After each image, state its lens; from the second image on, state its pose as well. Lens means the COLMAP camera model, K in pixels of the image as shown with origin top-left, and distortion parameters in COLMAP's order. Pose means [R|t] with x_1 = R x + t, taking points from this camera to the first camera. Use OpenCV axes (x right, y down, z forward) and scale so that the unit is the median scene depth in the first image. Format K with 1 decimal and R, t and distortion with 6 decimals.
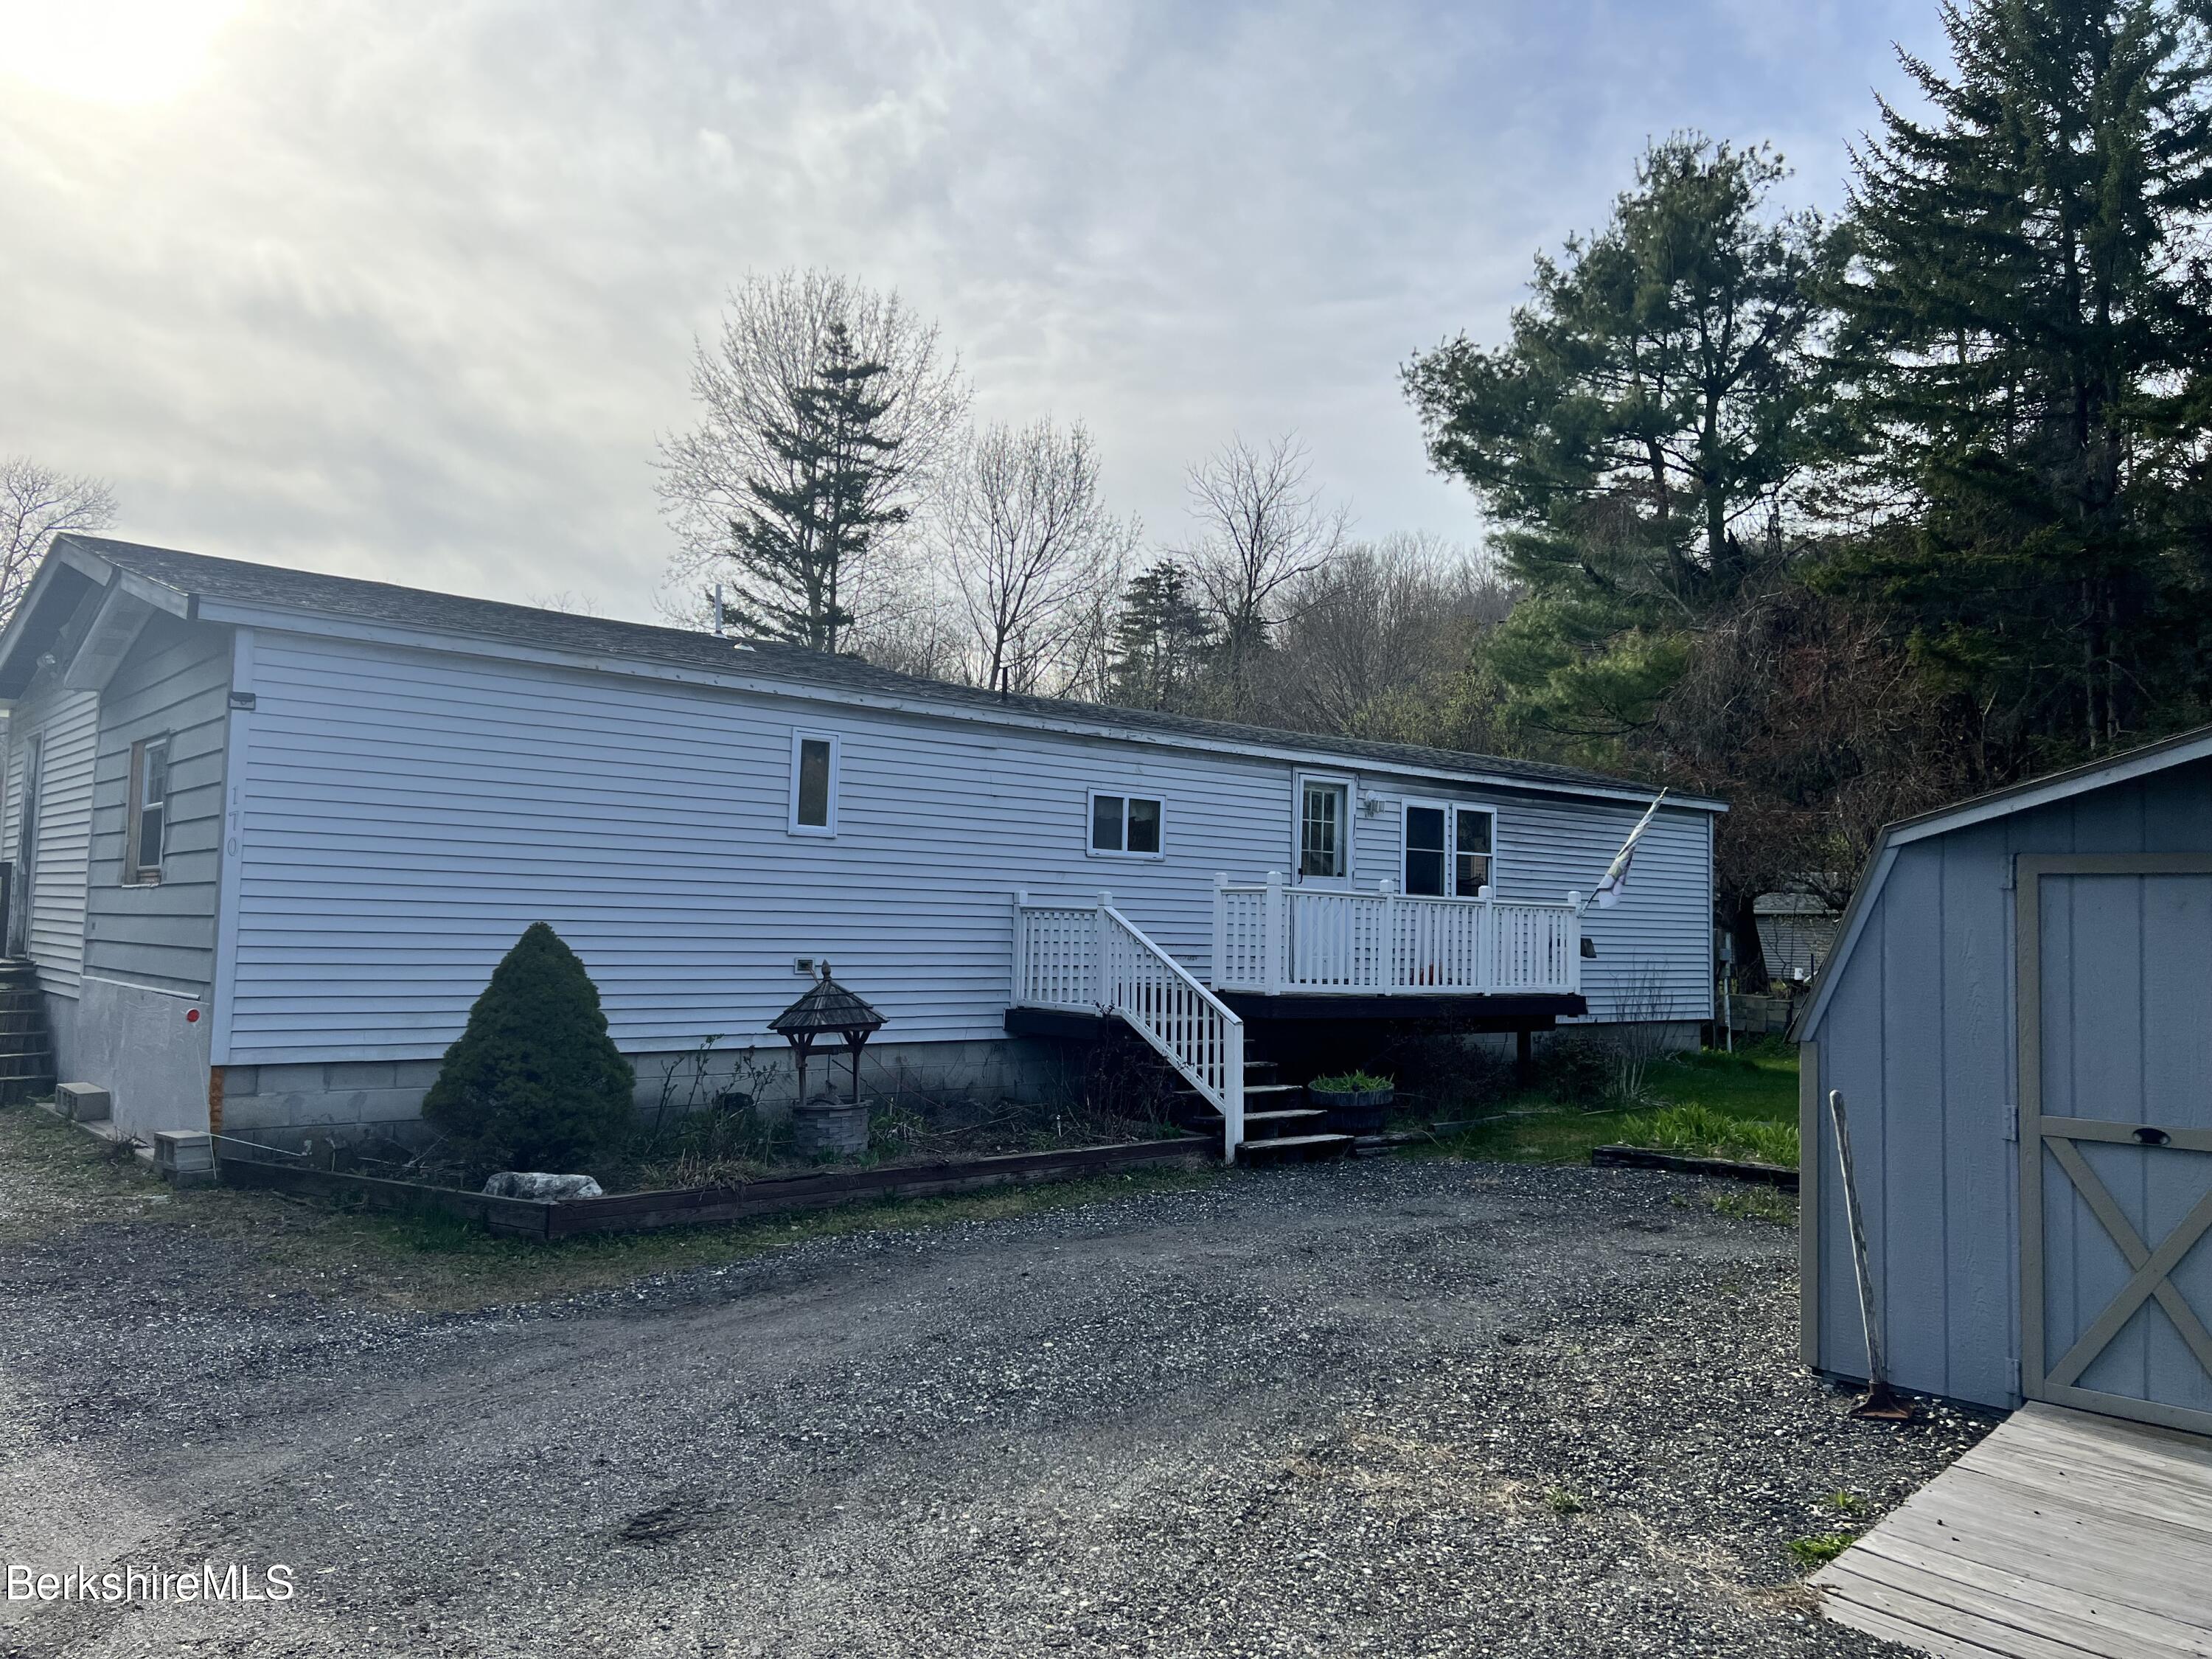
lens RADIAL K [[1674.7, 0, 1100.0], [0, 1674.7, 830.5], [0, 0, 1]] dist [0.007607, -0.000056]
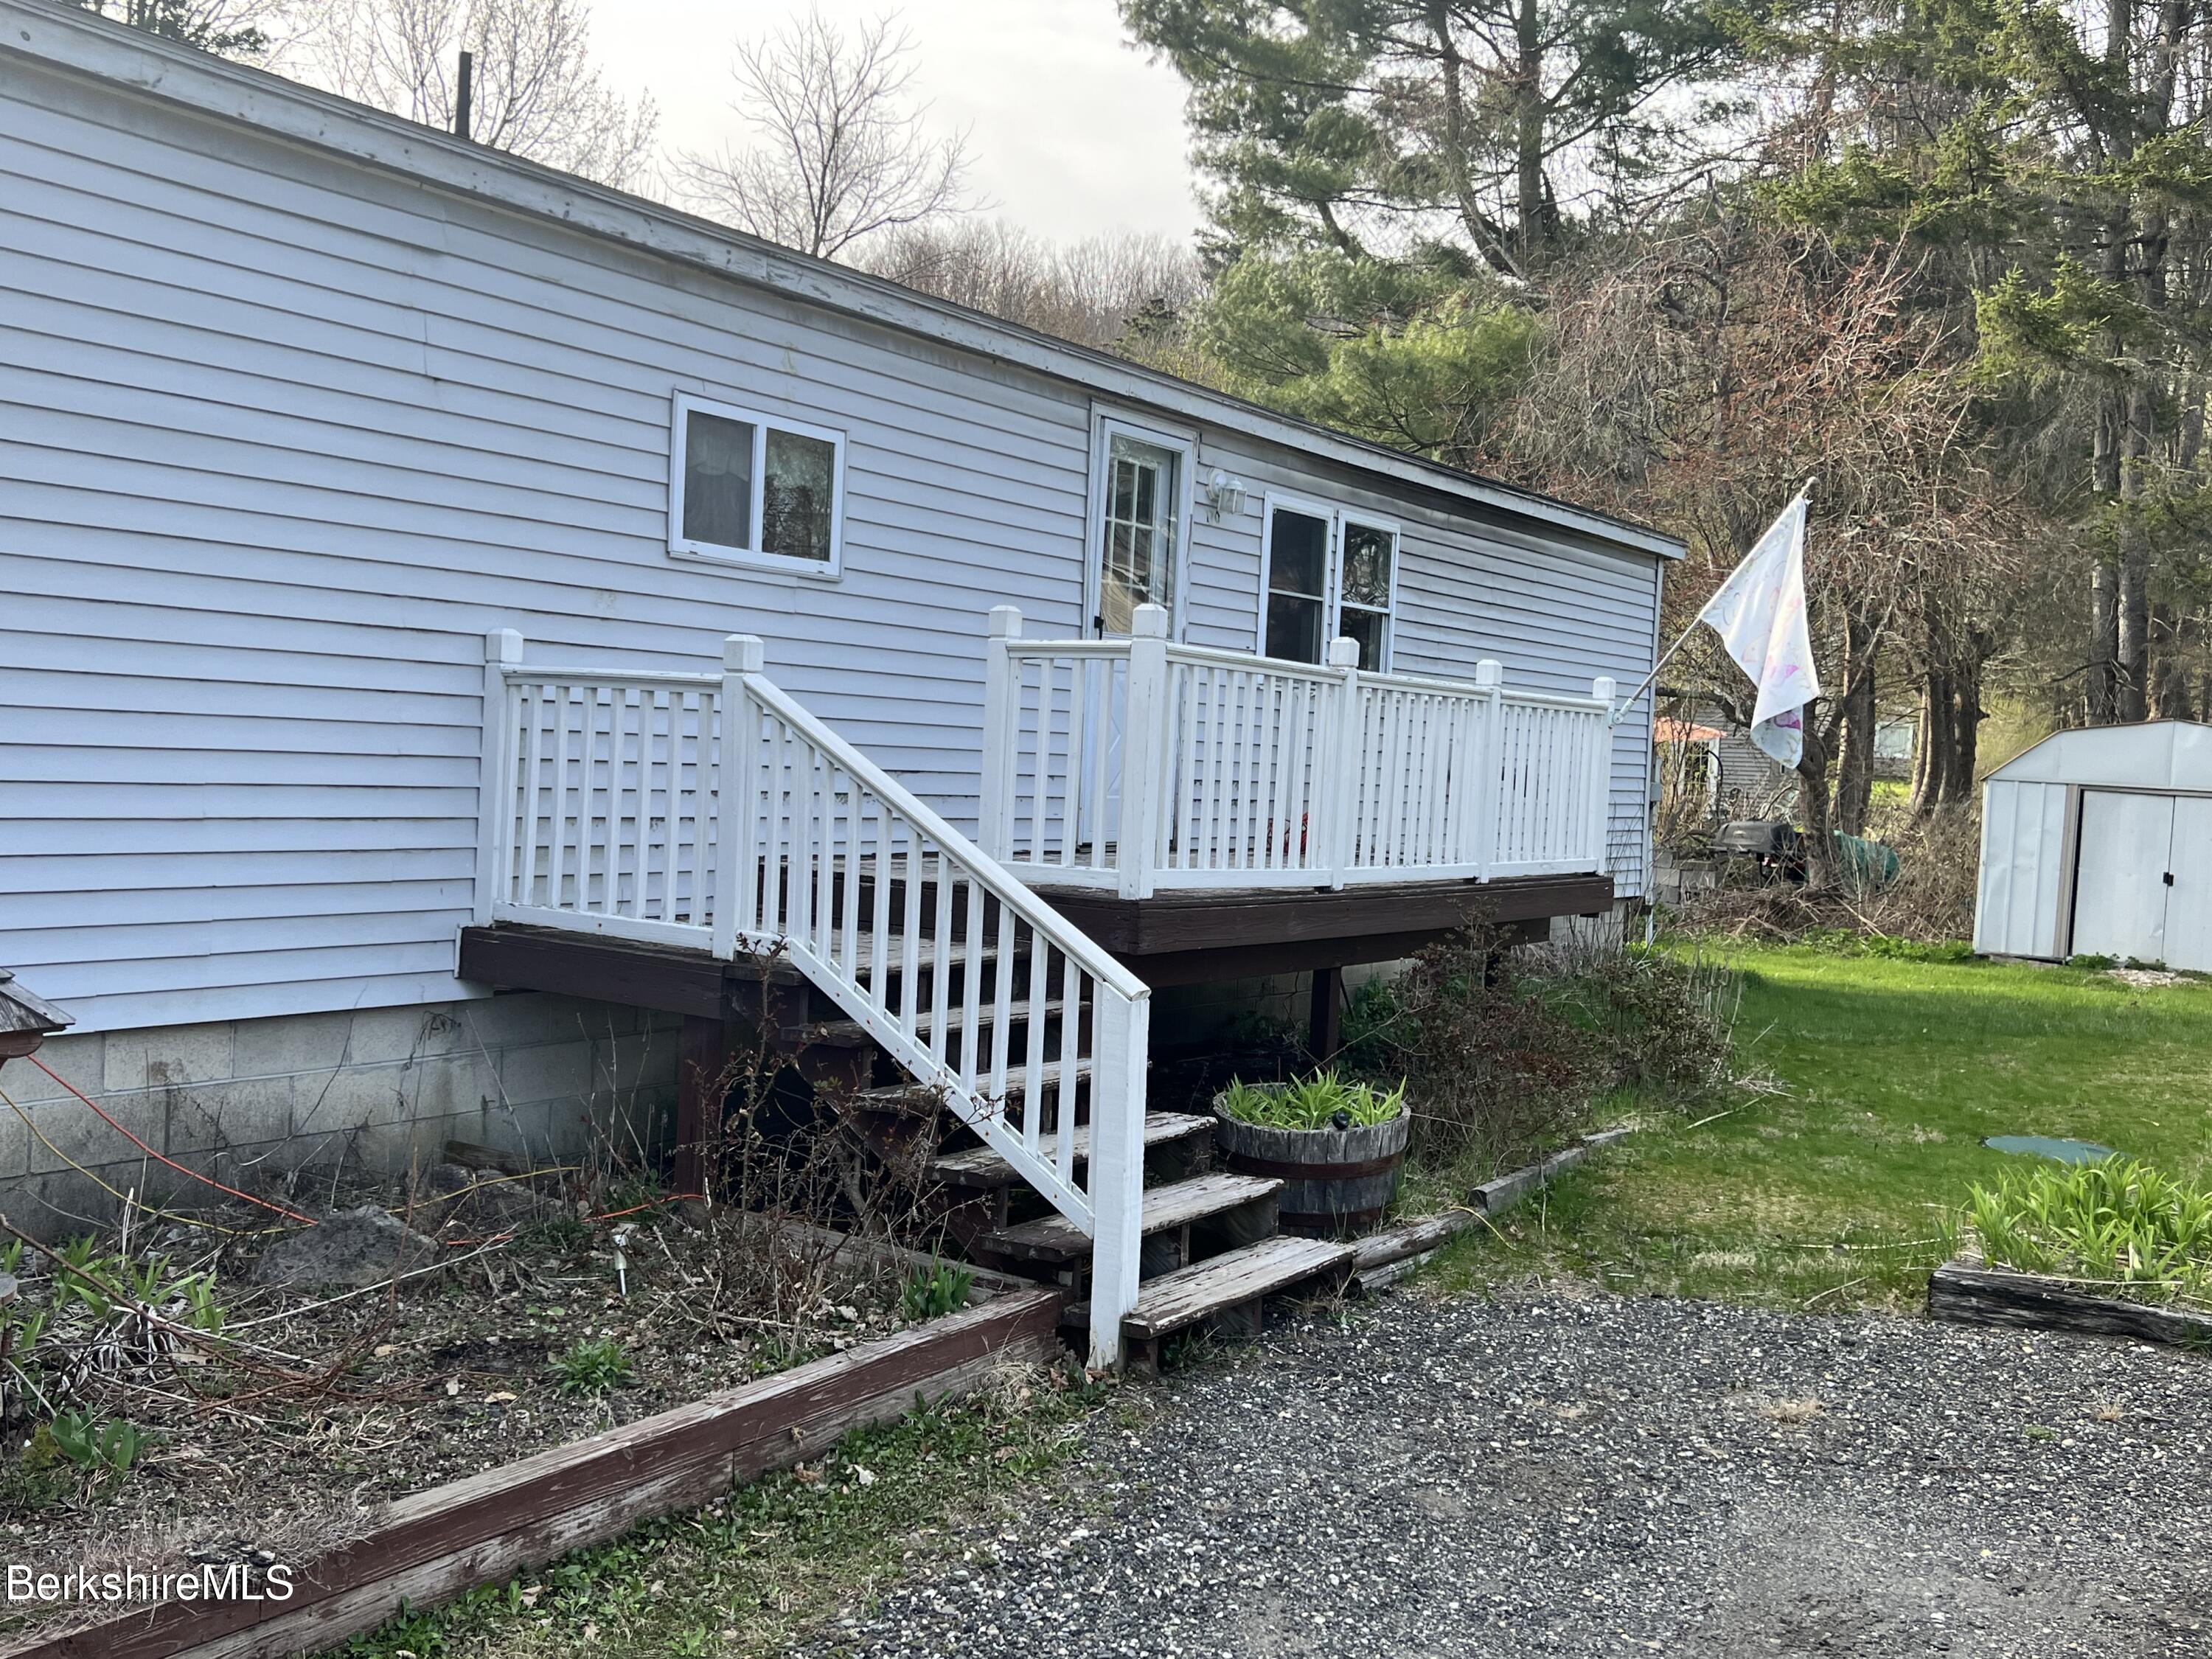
lens RADIAL K [[2038.3, 0, 1108.7], [0, 2038.3, 813.4], [0, 0, 1]] dist [0.054606, 0.000000]
pose [[0.966129, 0.008813, 0.257909, -0.032790], [-0.033297, 0.995320, 0.090721, 0.029016], [-0.255902, -0.096235, 0.961901, 0.475600]]
